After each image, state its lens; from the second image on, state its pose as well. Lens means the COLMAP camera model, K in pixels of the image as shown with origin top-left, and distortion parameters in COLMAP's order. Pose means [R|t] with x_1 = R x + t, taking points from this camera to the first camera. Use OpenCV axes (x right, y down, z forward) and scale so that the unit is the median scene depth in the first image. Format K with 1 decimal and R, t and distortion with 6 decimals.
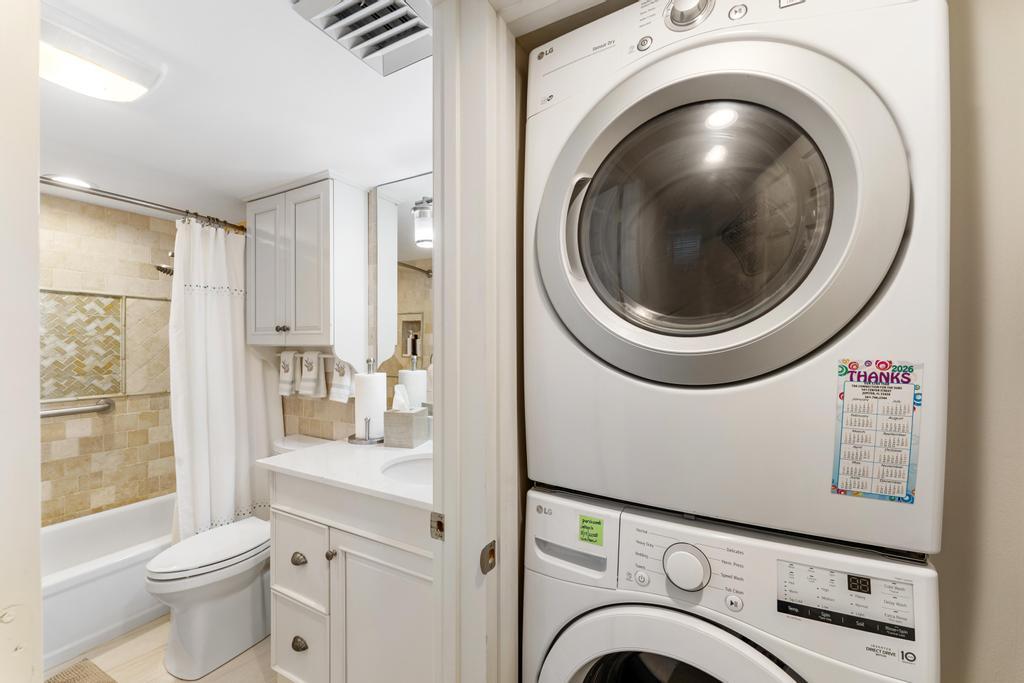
lens RADIAL K [[410.9, 0, 513.2], [0, 410.9, 342.0], [0, 0, 1]] dist [0.000690, -0.000883]
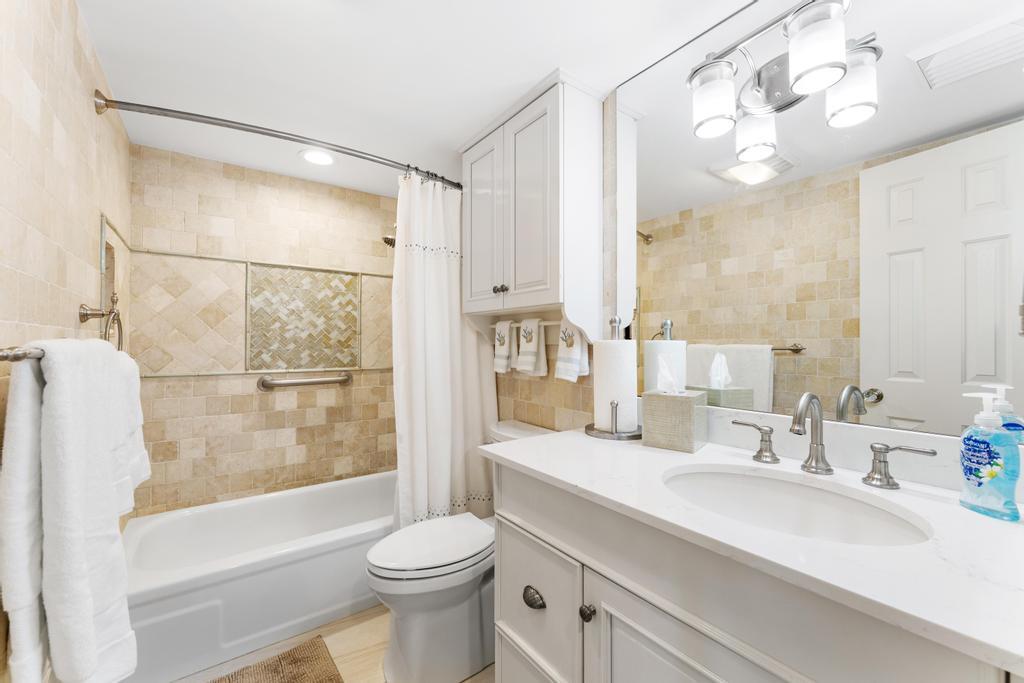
lens RADIAL K [[410.9, 0, 513.2], [0, 410.9, 342.0], [0, 0, 1]] dist [0.000690, -0.000883]
pose [[0.907672, -0.000374, -0.419680, -0.181062], [-0.002593, 0.999976, -0.006498, 0.074197], [0.419672, 0.006986, 0.907649, 0.248224]]
